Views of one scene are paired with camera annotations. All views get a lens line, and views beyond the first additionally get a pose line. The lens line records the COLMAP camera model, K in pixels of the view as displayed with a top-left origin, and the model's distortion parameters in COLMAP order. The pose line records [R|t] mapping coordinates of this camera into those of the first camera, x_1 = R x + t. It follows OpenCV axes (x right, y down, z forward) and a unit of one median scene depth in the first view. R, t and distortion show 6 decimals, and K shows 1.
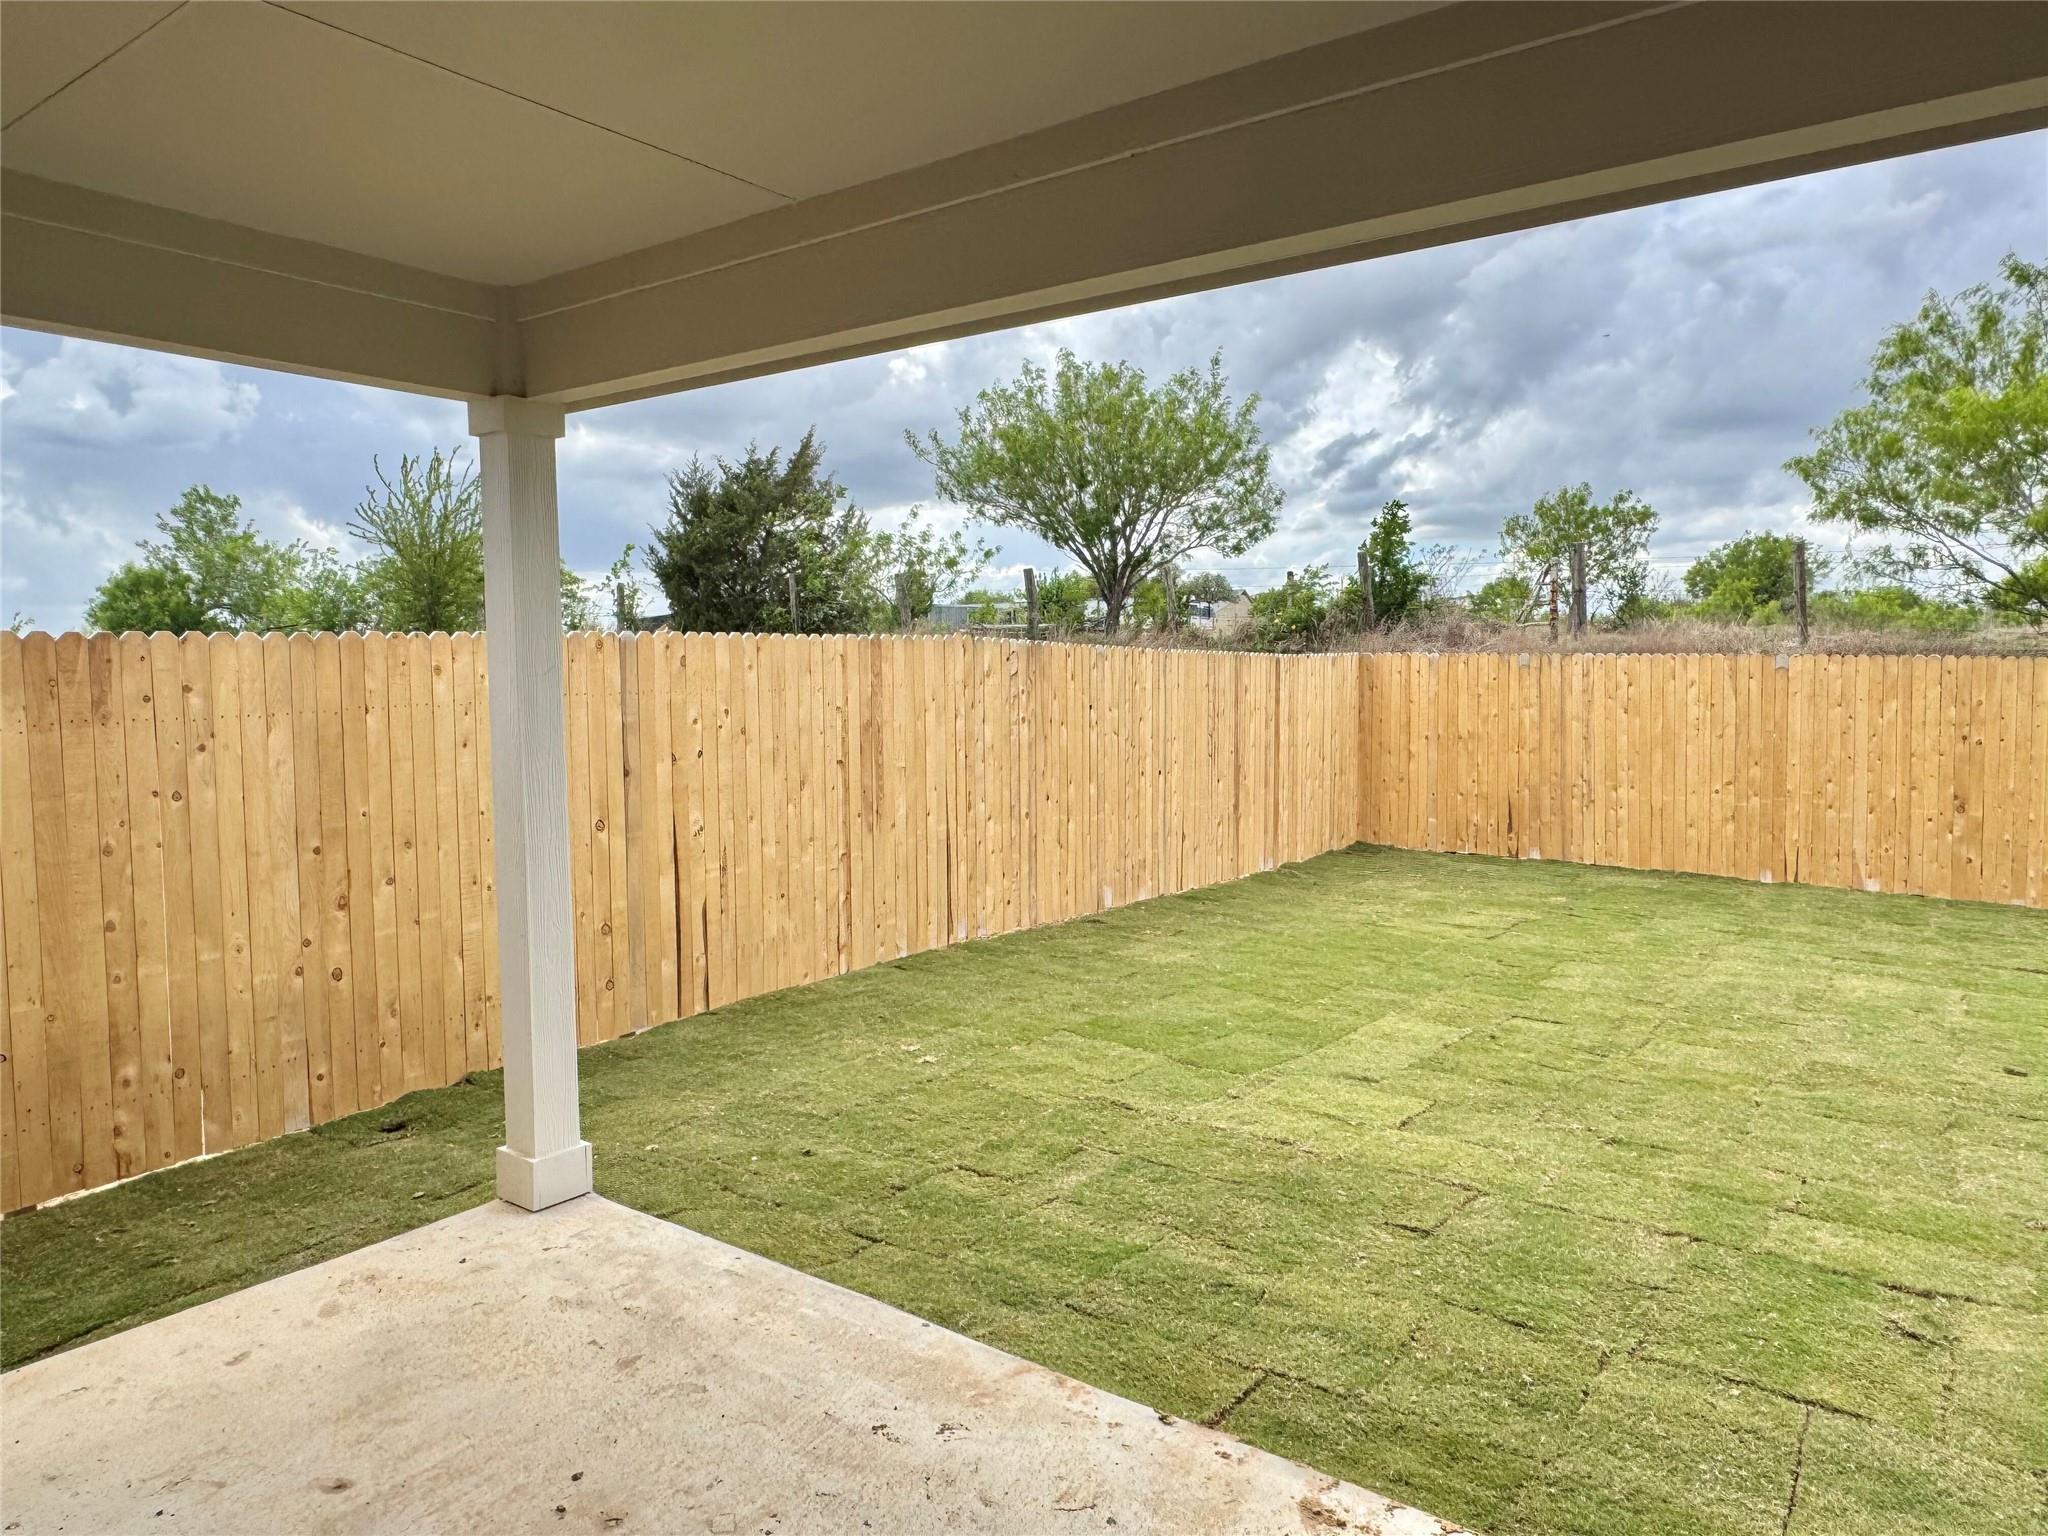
lens RADIAL K [[1334.5, 0, 1018.6], [0, 1334.5, 762.8], [0, 0, 1]] dist [0.014024, 0.000035]
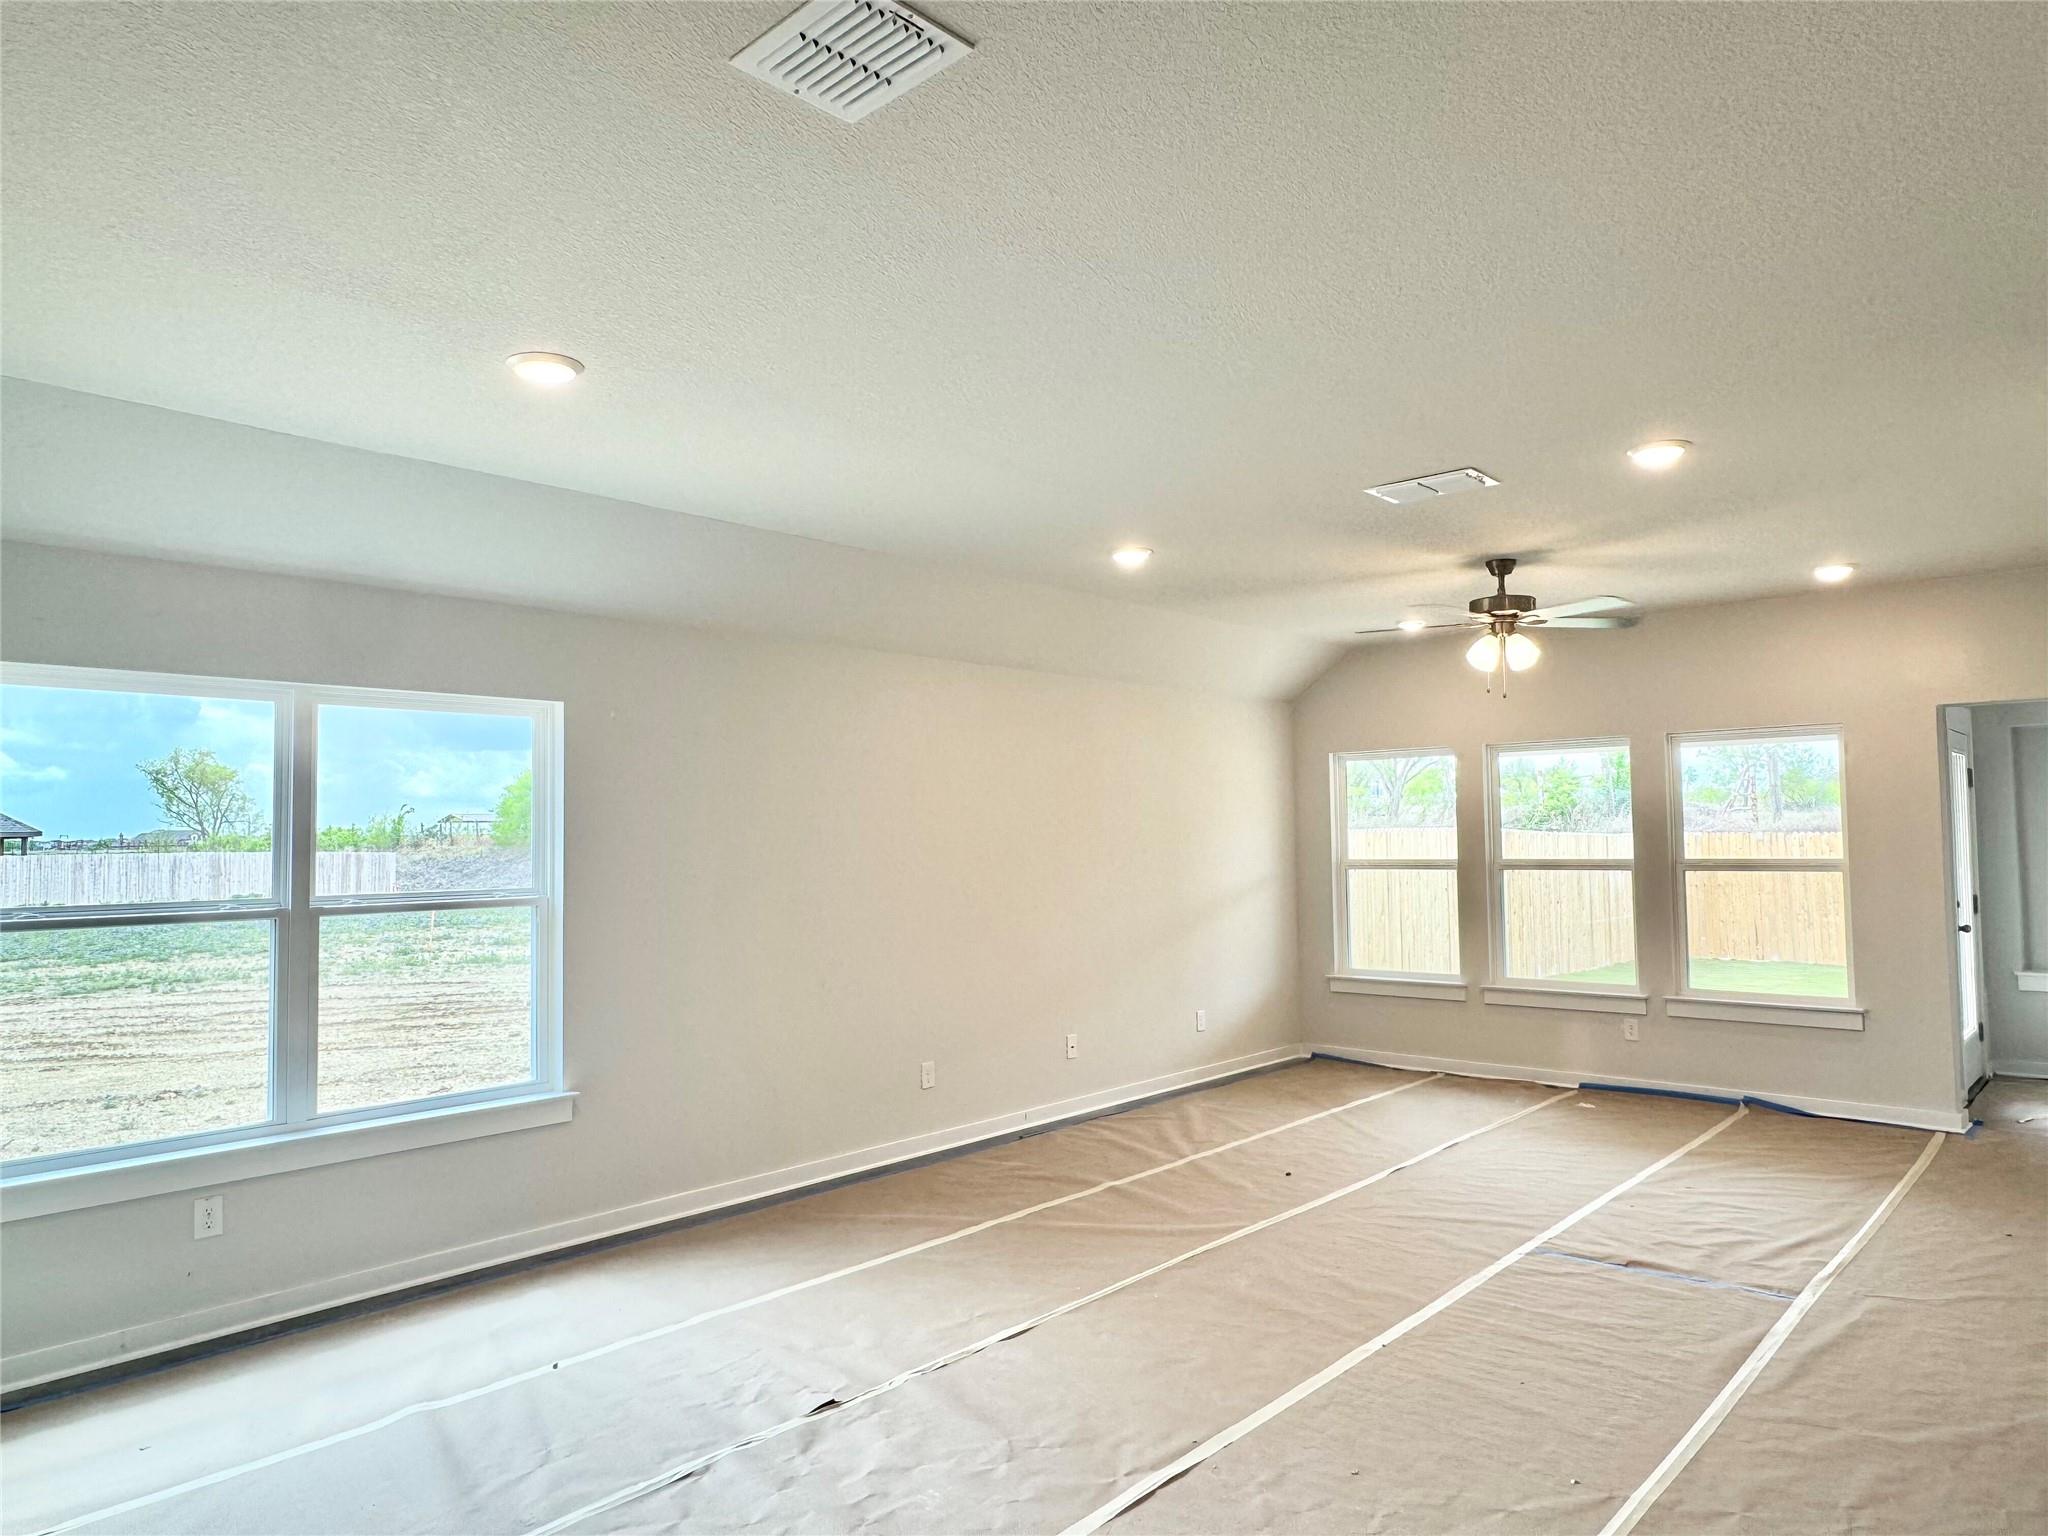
lens RADIAL K [[1334.5, 0, 1007.4], [0, 1334.5, 781.3], [0, 0, 1]] dist [0.014024, 0.000035]
pose [[0.993444, -0.019401, -0.112657, -0.343721], [0.005662, 0.992634, -0.121017, 0.047960], [0.114175, 0.119586, 0.986237, -0.716089]]
